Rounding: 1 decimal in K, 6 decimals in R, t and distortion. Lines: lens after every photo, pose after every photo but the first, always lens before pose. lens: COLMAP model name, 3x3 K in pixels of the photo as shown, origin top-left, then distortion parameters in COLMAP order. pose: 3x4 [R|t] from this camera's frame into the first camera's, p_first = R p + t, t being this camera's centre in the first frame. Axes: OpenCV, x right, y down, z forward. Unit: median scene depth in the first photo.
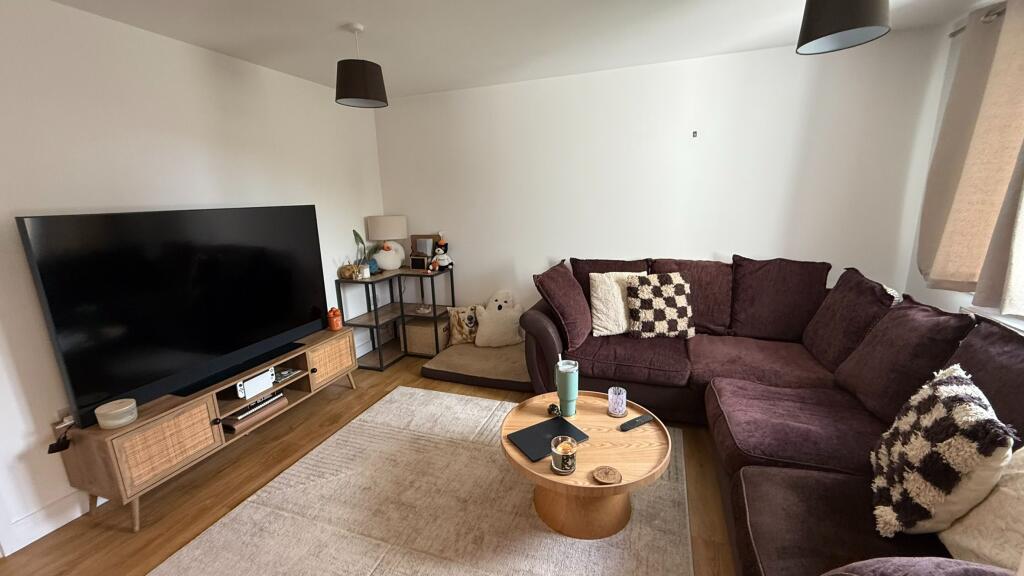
lens RADIAL K [[408.1, 0, 512.4], [0, 408.1, 289.6], [0, 0, 1]] dist [0.004197, 0.000128]
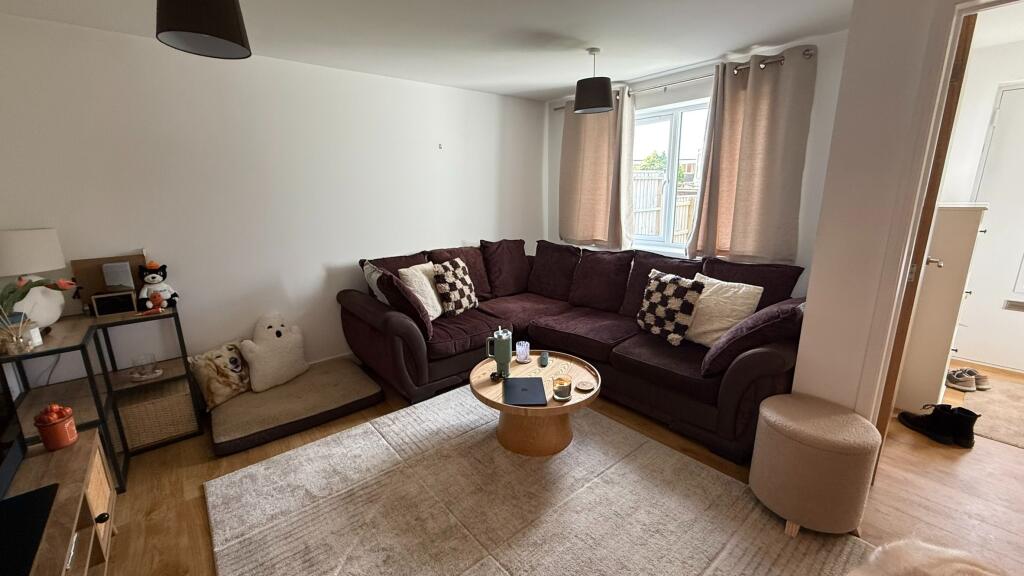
lens RADIAL K [[408.1, 0, 507.6], [0, 408.1, 287.0], [0, 0, 1]] dist [0.004197, 0.000128]
pose [[0.510048, -0.178816, 0.841353, -0.559947], [0.195544, 0.976646, 0.089026, -0.035795], [-0.837623, 0.119114, 0.533103, 0.222632]]
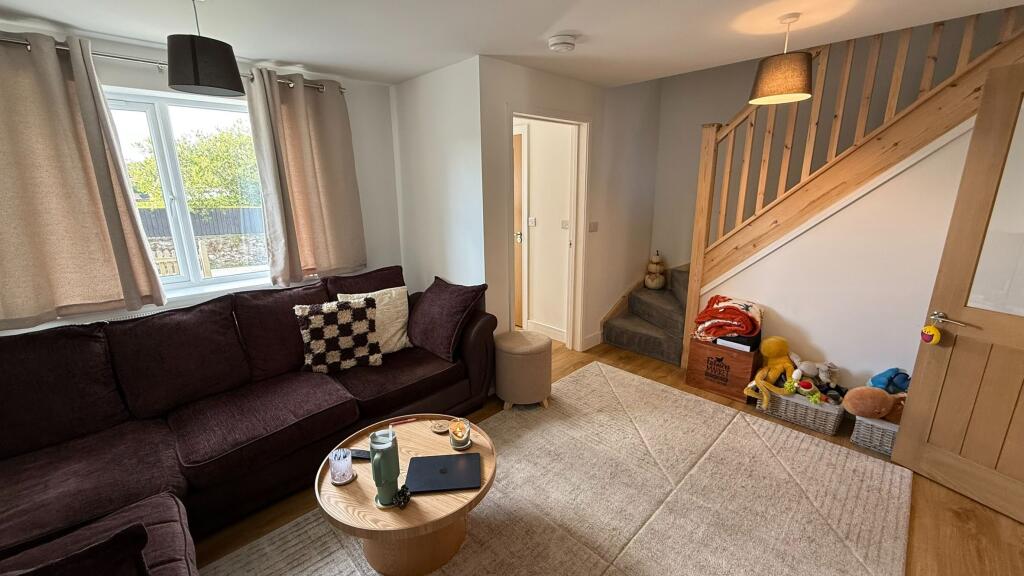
lens RADIAL K [[408.1, 0, 509.2], [0, 408.1, 289.5], [0, 0, 1]] dist [0.004197, 0.000128]
pose [[-0.891671, -0.067922, 0.447559, -0.273790], [0.143070, 0.895719, 0.420974, -0.239706], [-0.429480, 0.439402, -0.788969, 0.920888]]
